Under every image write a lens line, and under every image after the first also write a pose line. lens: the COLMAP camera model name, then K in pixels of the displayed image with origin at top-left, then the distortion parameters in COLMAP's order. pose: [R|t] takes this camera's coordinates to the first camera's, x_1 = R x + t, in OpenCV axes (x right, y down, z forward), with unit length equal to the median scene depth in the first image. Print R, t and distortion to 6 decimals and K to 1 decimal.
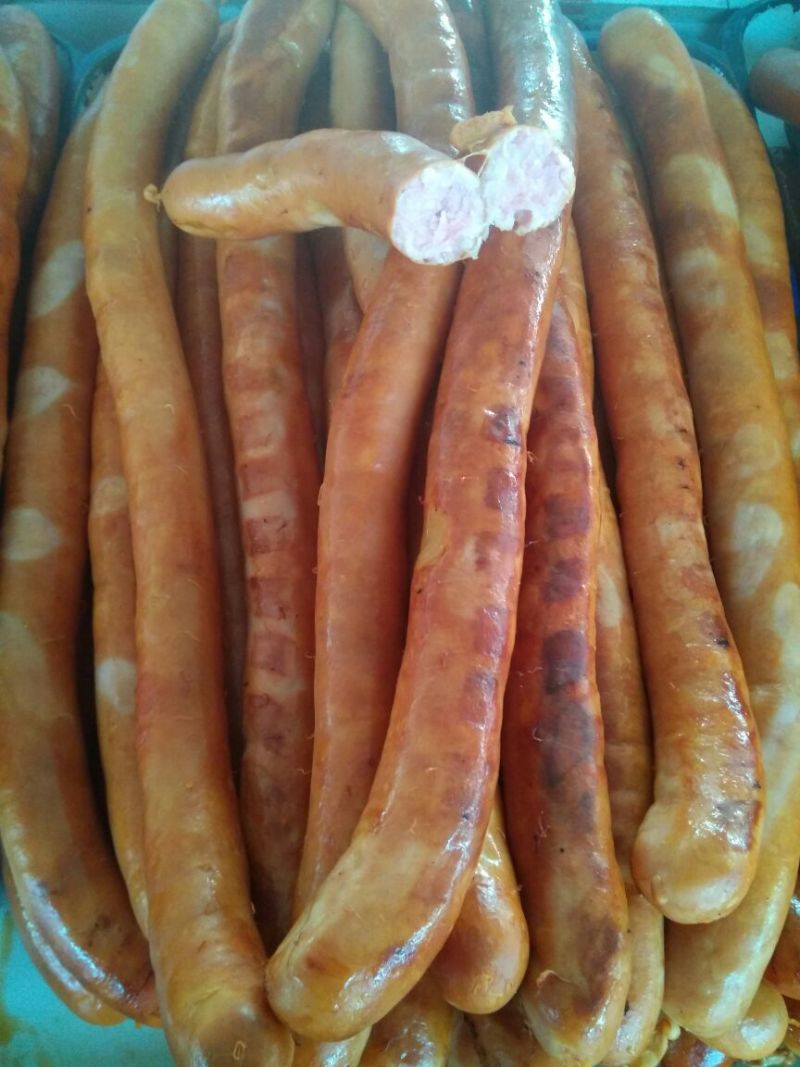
lens RADIAL K [[858.1, 0, 400.0], [0, 858.1, 533.5], [0, 0, 1]] dist [0.114221, -0.170286]
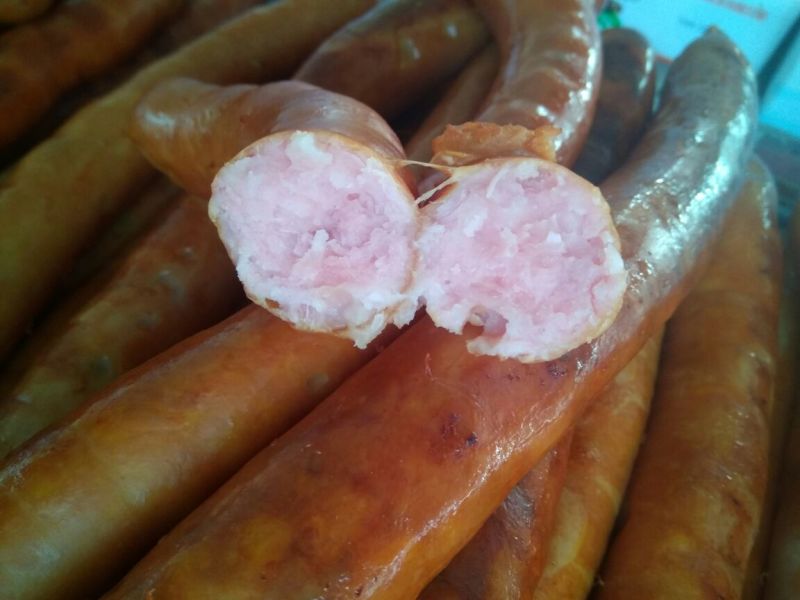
lens RADIAL K [[643.4, 0, 400.0], [0, 643.4, 300.0], [0, 0, 1]] dist [0.114221, -0.170286]
pose [[0.844259, 0.443178, -0.301363, 0.204674], [-0.517431, 0.820519, -0.242929, -0.262377], [0.139614, 0.361029, 0.922044, 0.657925]]
